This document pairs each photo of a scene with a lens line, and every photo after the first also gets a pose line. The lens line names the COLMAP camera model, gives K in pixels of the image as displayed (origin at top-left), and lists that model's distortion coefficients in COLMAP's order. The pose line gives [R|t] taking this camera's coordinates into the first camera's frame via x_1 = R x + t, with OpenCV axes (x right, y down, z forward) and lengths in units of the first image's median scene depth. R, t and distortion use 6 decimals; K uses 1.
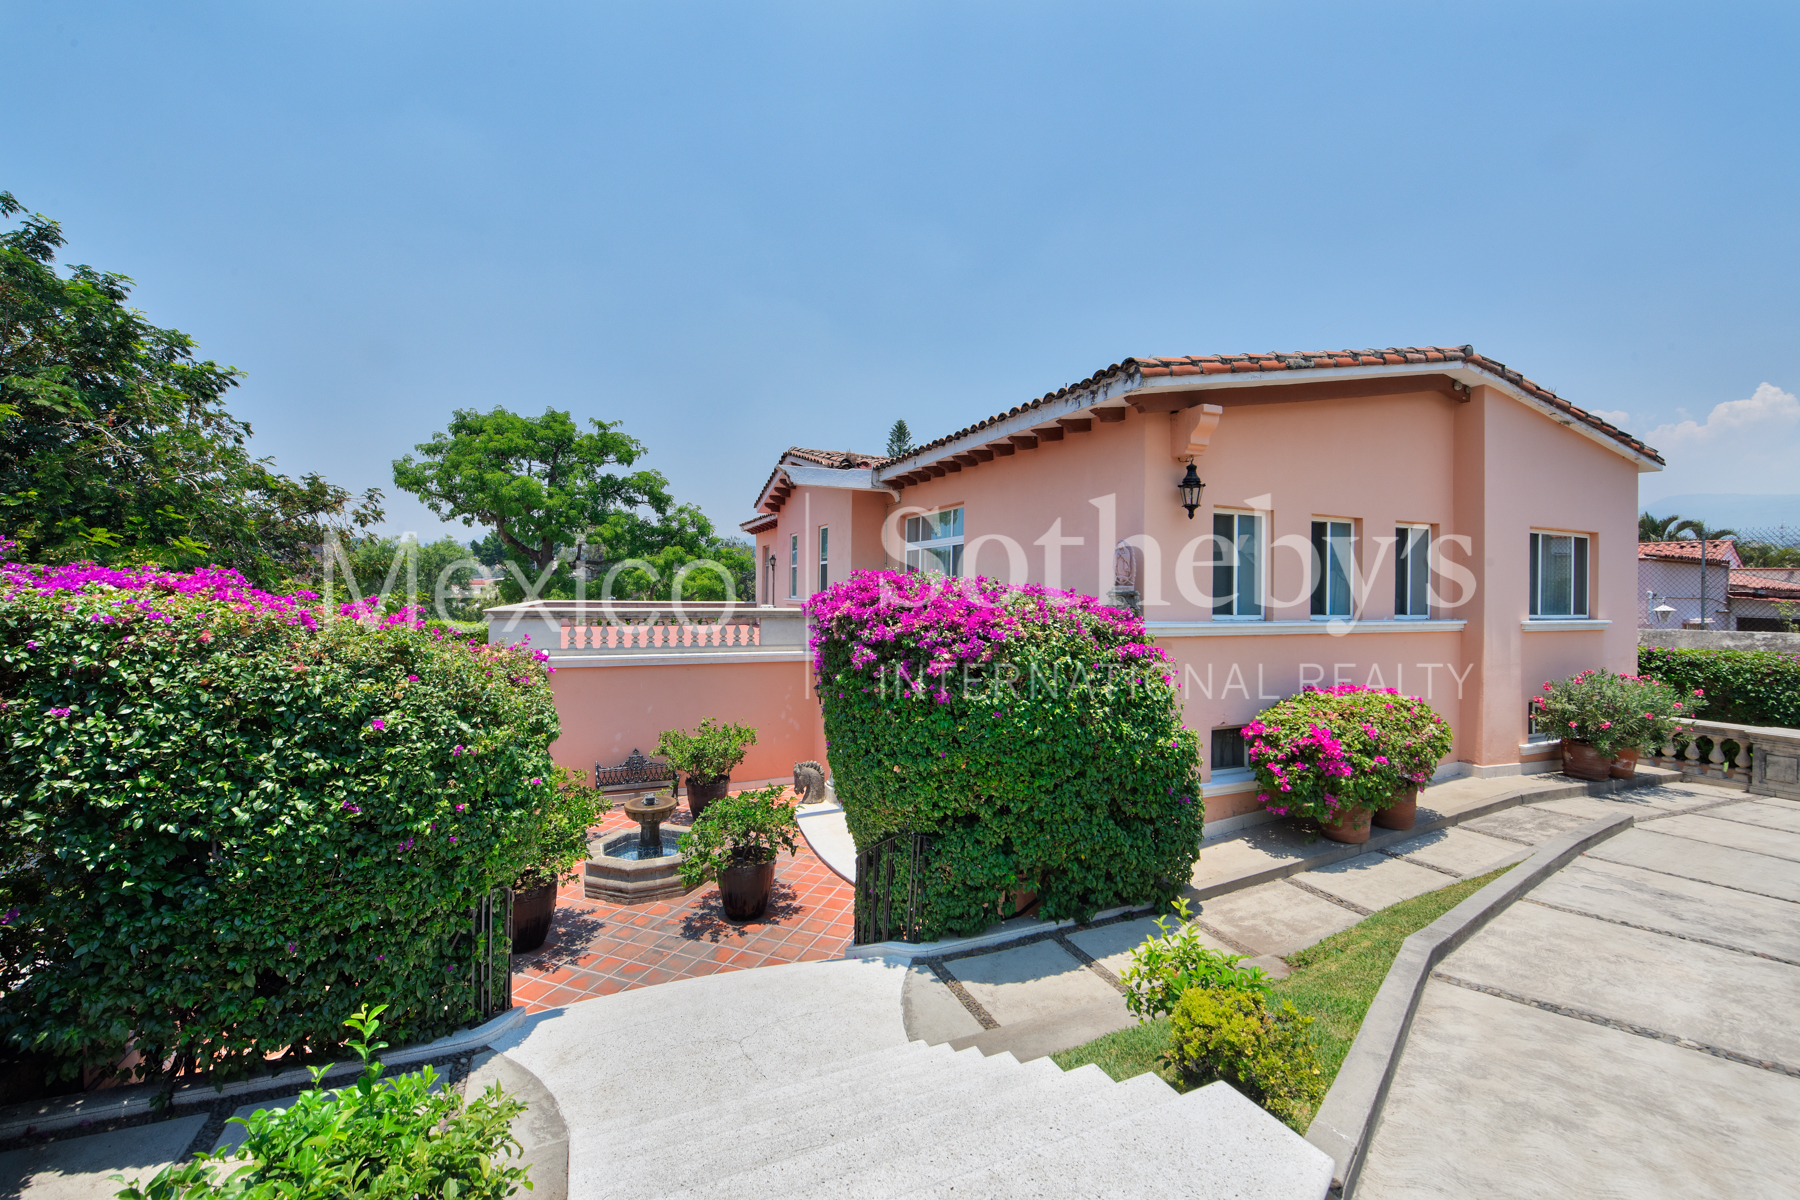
lens RADIAL K [[719.2, 0, 902.1], [0, 719.2, 589.9], [0, 0, 1]] dist [-0.008020, -0.006122]
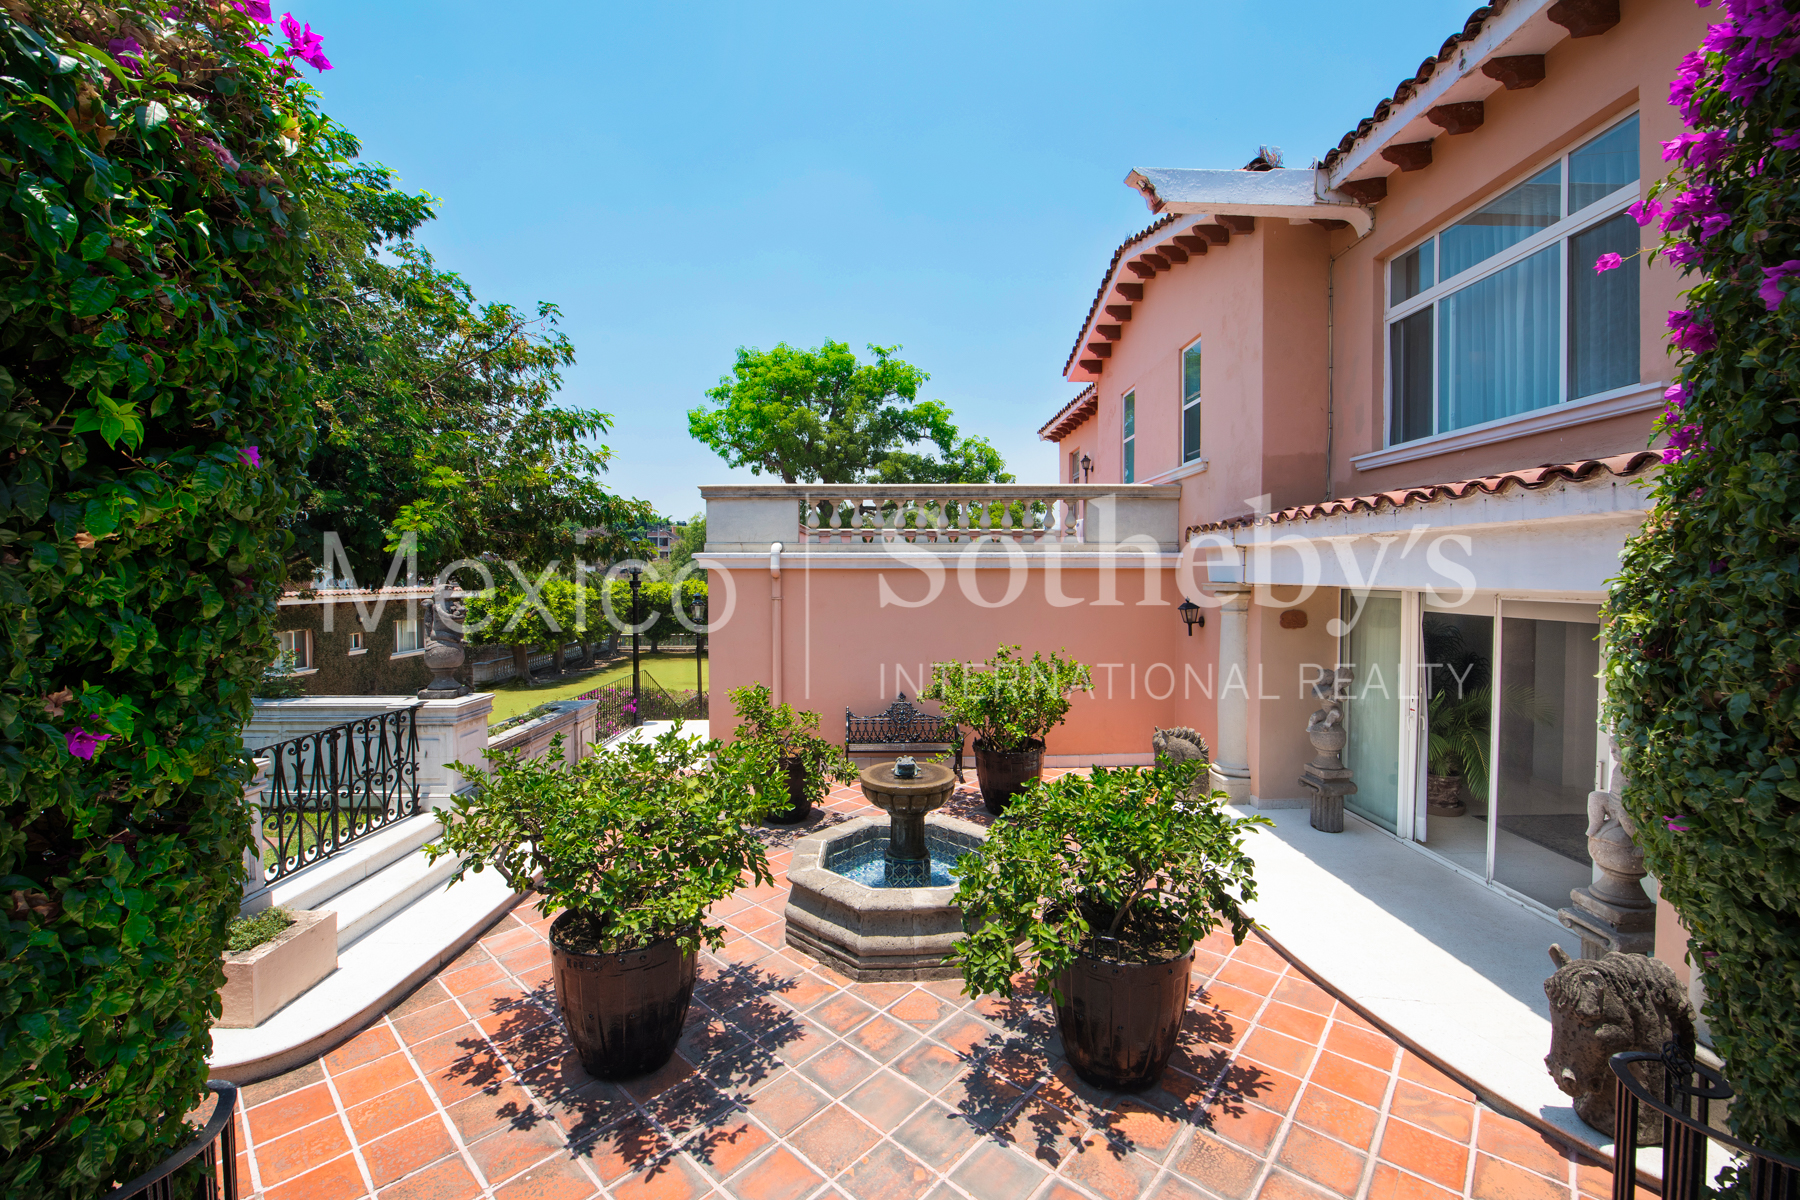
lens RADIAL K [[719.2, 0, 902.1], [0, 719.2, 589.9], [0, 0, 1]] dist [-0.008020, -0.006122]
pose [[0.923767, -0.005808, -0.382910, -0.129636], [0.014657, 0.999689, 0.020196, 0.128708], [0.382674, -0.024269, 0.923565, 0.439247]]
